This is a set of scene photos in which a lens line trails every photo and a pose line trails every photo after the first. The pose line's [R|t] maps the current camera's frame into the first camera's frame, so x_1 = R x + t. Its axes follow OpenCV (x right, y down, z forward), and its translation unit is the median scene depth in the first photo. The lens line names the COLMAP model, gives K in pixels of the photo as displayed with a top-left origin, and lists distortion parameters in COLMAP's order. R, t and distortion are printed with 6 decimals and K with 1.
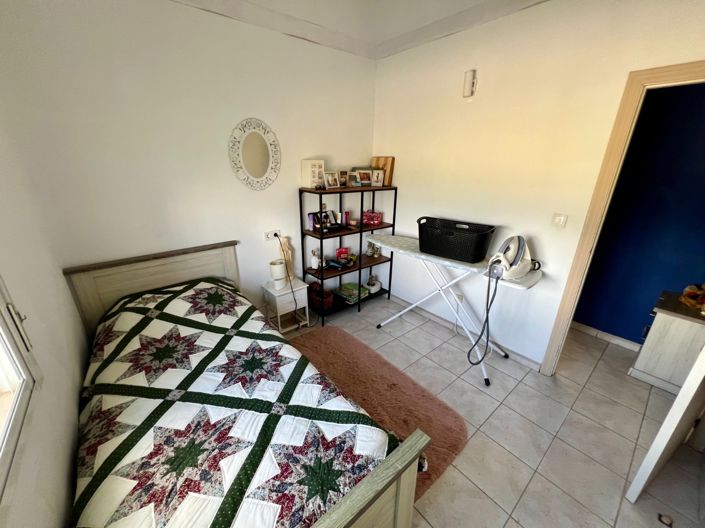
lens RADIAL K [[283.2, 0, 350.1], [0, 283.2, 264.4], [0, 0, 1]] dist [-0.000662, 0.000747]
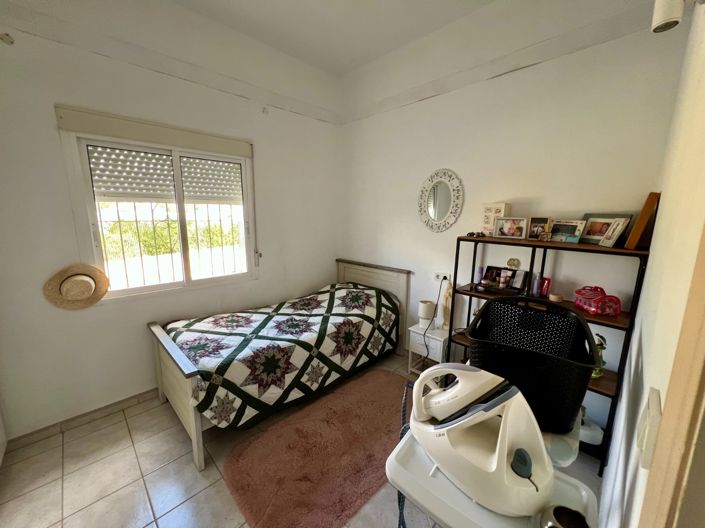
lens RADIAL K [[283.2, 0, 350.1], [0, 283.2, 264.4], [0, 0, 1]] dist [-0.000662, 0.000747]
pose [[0.086446, 0.171751, -0.981340, 0.818507], [-0.354267, 0.925945, 0.130849, -0.196688], [0.931140, 0.336345, 0.140890, 0.665723]]
